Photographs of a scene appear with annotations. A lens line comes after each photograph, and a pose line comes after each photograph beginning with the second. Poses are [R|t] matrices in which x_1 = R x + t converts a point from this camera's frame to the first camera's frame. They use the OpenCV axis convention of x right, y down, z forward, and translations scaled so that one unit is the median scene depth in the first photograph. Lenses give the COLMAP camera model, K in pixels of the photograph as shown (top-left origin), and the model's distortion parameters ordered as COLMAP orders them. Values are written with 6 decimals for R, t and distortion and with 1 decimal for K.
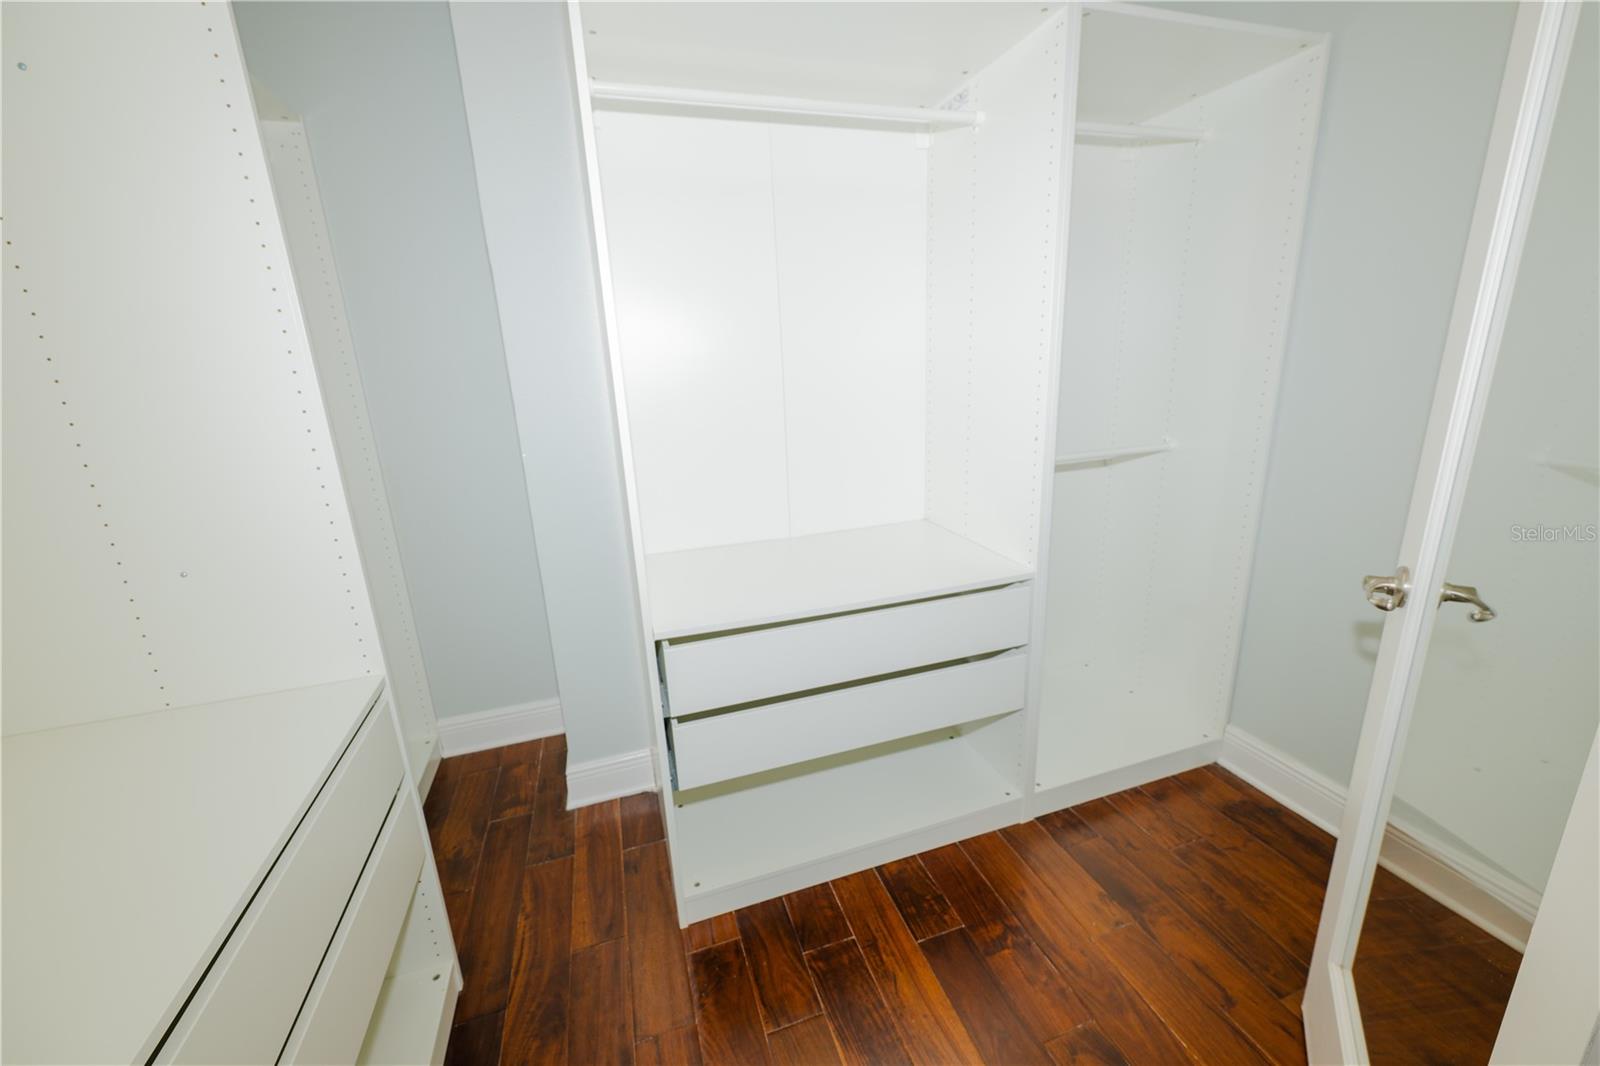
lens RADIAL K [[630.5, 0, 804.3], [0, 630.5, 534.2], [0, 0, 1]] dist [0.001180, -0.000250]
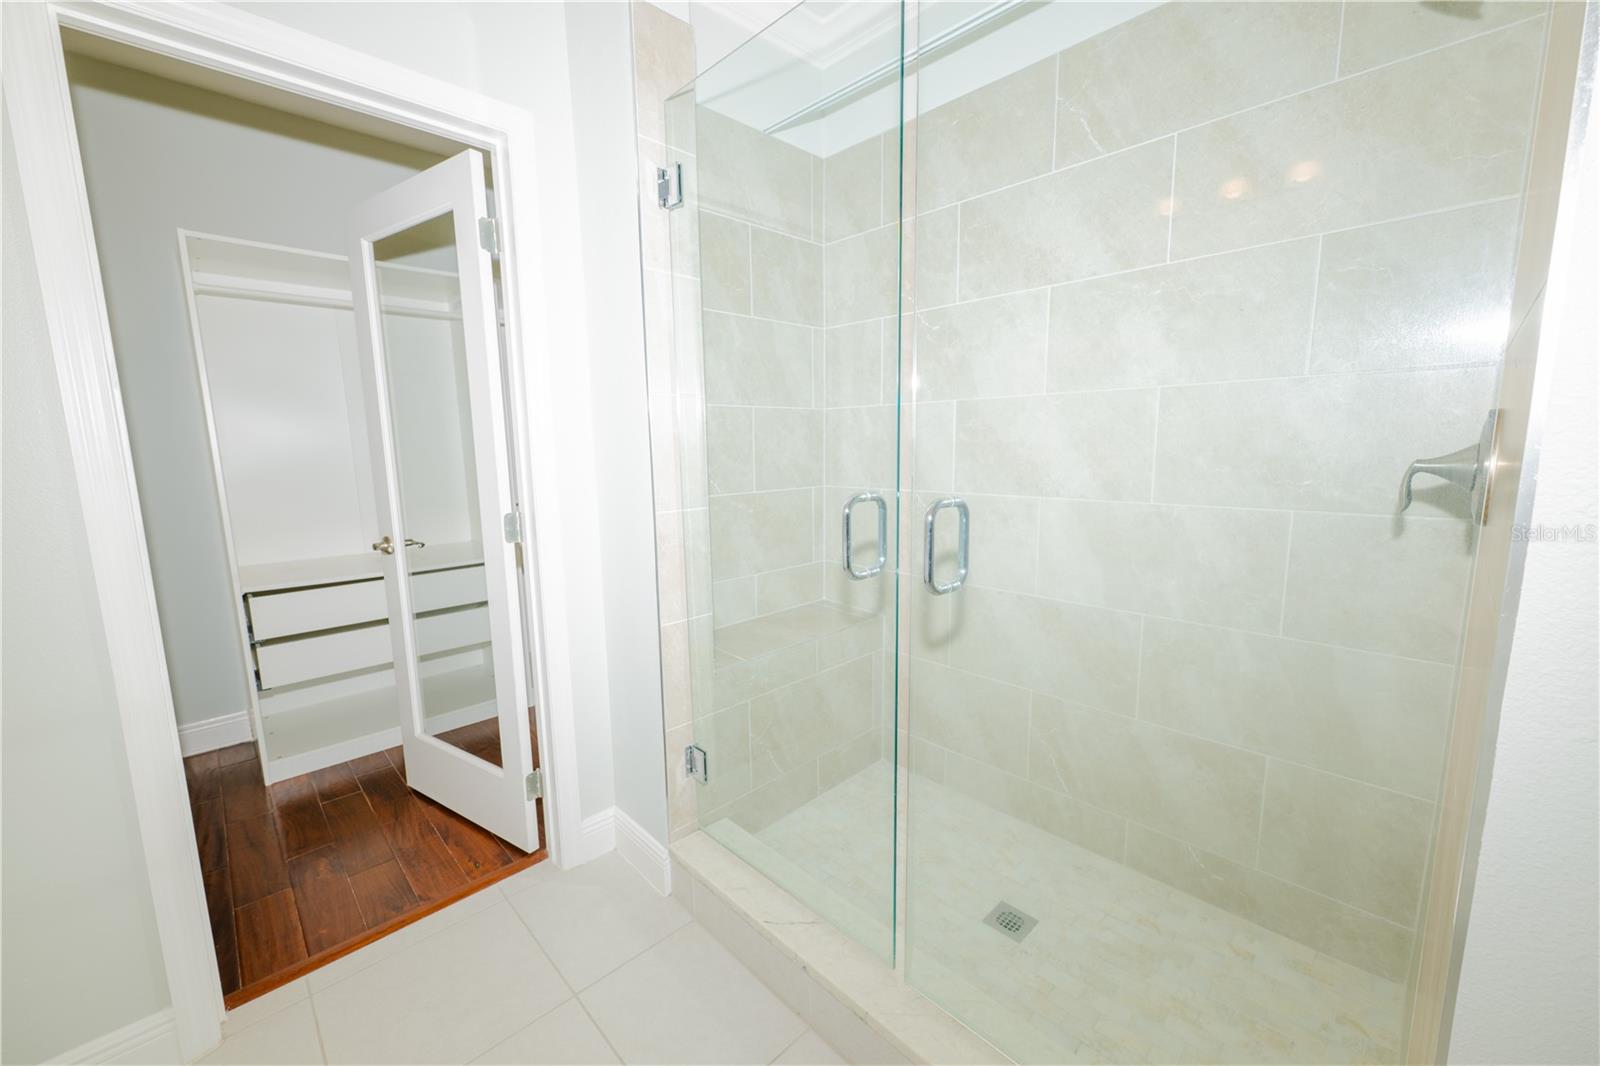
lens RADIAL K [[630.5, 0, 795.1], [0, 630.5, 534.3], [0, 0, 1]] dist [0.001180, -0.000250]
pose [[0.898548, -0.047506, 0.436297, 0.385220], [0.105059, 0.988504, -0.108734, 0.339838], [-0.426116, 0.143539, 0.893209, -1.248446]]
